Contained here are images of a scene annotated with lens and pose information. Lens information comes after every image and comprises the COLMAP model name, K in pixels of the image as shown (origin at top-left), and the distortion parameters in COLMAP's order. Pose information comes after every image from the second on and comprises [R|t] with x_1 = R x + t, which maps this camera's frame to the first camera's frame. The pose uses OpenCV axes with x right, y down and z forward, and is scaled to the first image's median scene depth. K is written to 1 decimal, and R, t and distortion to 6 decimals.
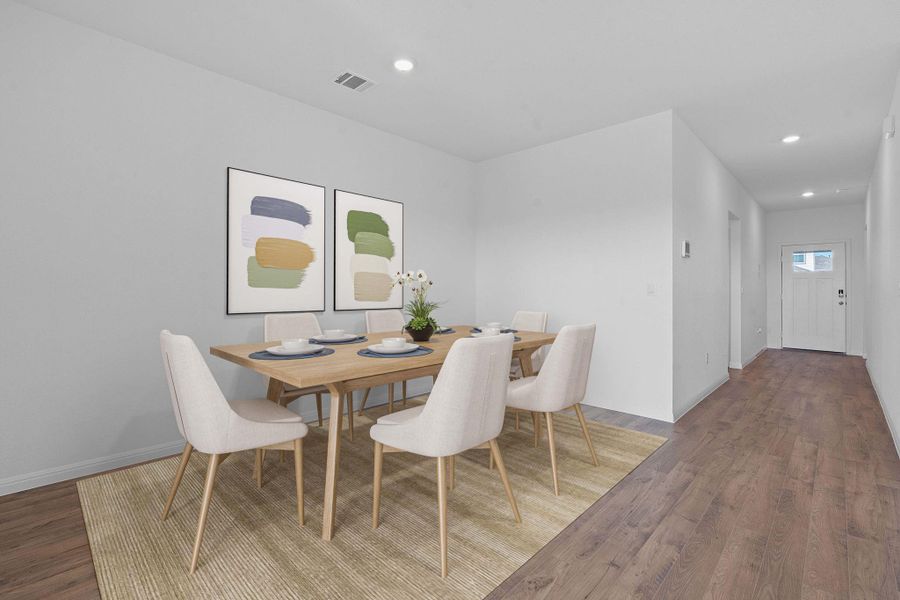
lens RADIAL K [[399.7, 0, 439.8], [0, 399.7, 287.3], [0, 0, 1]] dist [-0.014178, 0.002985]
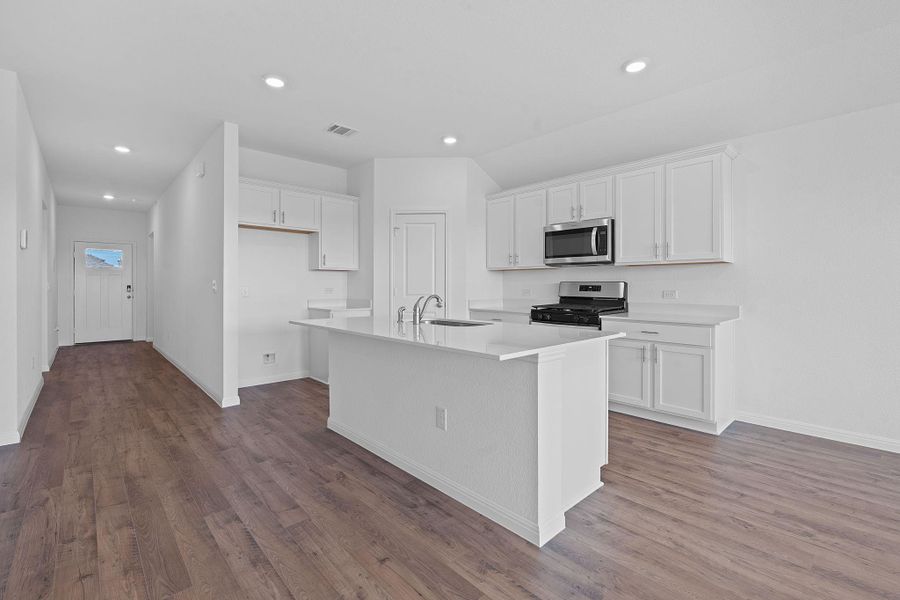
lens RADIAL K [[399.7, 0, 454.7], [0, 399.7, 287.1], [0, 0, 1]] dist [-0.014178, 0.002985]
pose [[0.028372, -0.006481, 0.999576, -0.327203], [-0.005592, 0.999962, 0.006642, -0.004191], [-0.999582, -0.005778, 0.028335, 0.061989]]
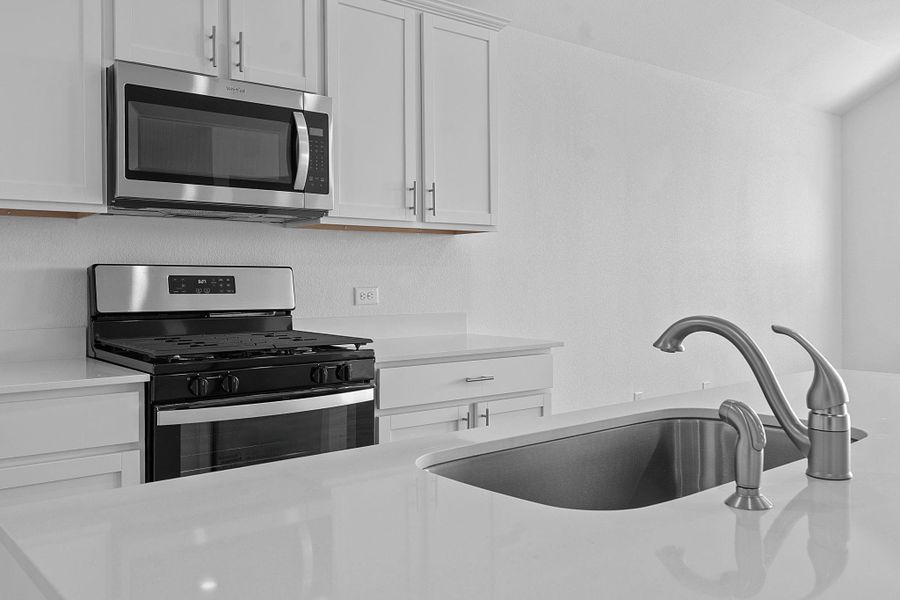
lens RADIAL K [[780.2, 0, 445.3], [0, 780.2, 279.4], [0, 0, 1]] dist [0.006665, 0.006412]
pose [[-0.995616, 0.001213, 0.093526, 1.017508], [0.000800, 0.999990, -0.004449, 0.007408], [-0.093530, -0.004354, -0.995607, 0.641896]]
